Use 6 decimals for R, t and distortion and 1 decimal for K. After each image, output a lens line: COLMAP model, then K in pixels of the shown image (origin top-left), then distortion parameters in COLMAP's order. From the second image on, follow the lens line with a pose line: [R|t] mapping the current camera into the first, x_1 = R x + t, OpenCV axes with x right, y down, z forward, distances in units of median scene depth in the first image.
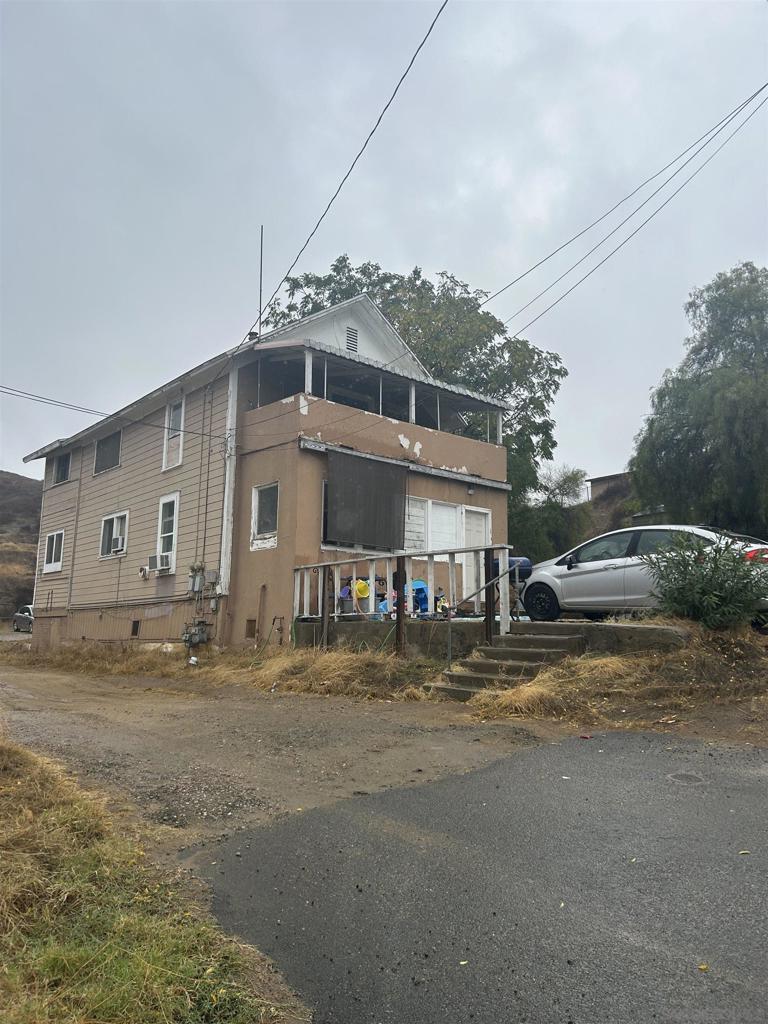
lens RADIAL K [[764.2, 0, 386.1], [0, 764.2, 511.7], [0, 0, 1]] dist [0.037397, -0.017841]
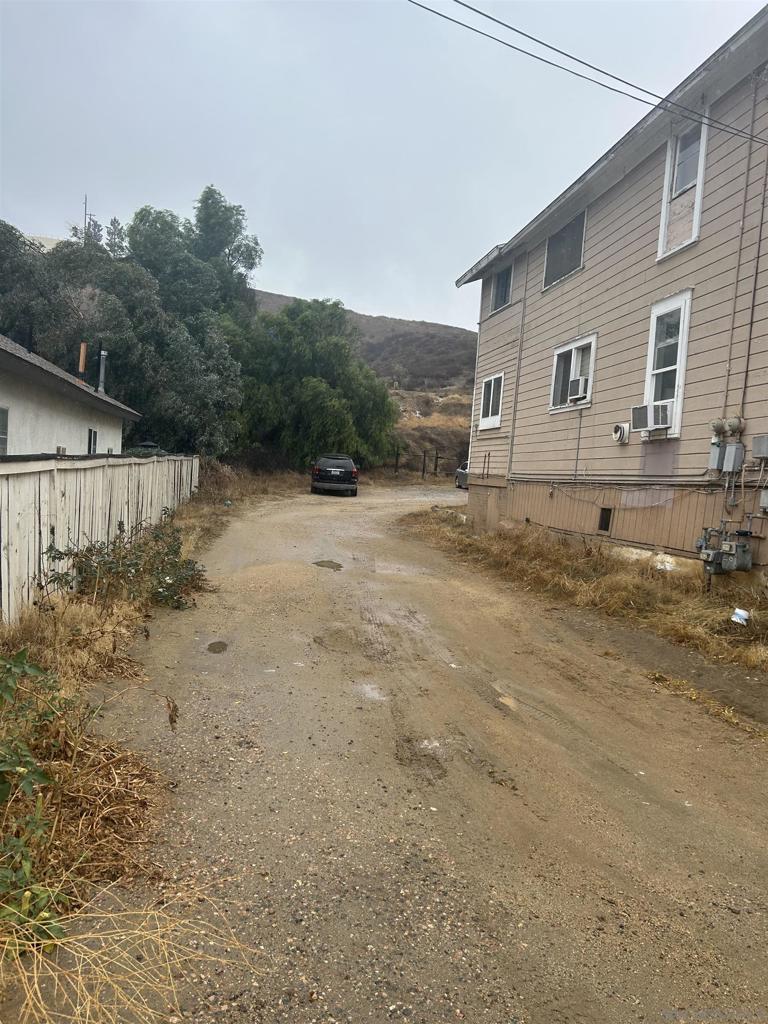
lens RADIAL K [[764.2, 0, 384.0], [0, 764.2, 516.0], [0, 0, 1]] dist [0.037397, -0.017841]
pose [[0.851038, 0.072562, -0.520066, -0.143893], [0.030839, 0.981790, 0.187449, 0.021324], [0.524197, -0.175565, 0.833303, 0.351460]]
